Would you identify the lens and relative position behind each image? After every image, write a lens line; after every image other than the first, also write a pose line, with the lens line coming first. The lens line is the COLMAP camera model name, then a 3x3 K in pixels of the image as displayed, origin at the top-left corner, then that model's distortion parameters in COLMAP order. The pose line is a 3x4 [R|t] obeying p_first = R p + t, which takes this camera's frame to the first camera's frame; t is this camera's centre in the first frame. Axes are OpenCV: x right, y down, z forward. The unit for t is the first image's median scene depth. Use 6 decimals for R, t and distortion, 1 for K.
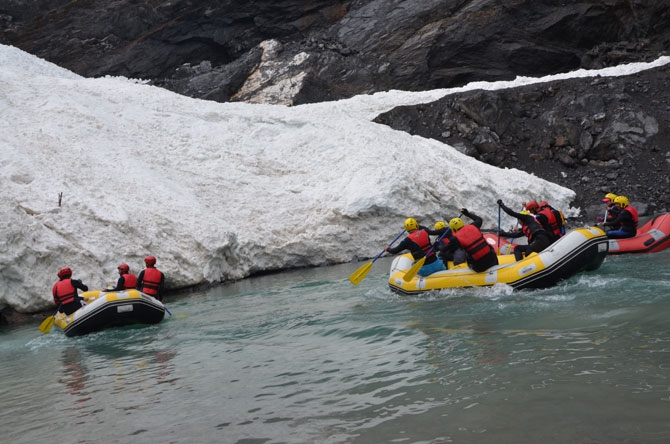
lens RADIAL K [[530.0, 0, 334.2], [0, 530.0, 216.1], [0, 0, 1]] dist [-0.158714, 0.137464]
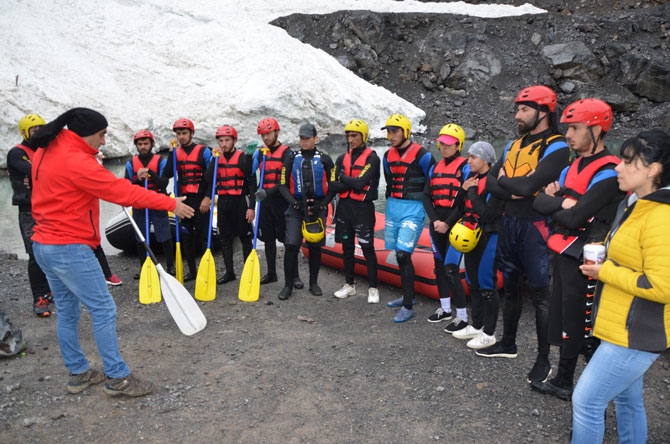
lens RADIAL K [[530.0, 0, 334.2], [0, 530.0, 216.1], [0, 0, 1]] dist [-0.158714, 0.137464]
pose [[0.971077, 0.081861, 0.224295, -0.015501], [-0.129411, 0.969894, 0.206297, -0.035751], [-0.200655, -0.229357, 0.952435, -0.222868]]
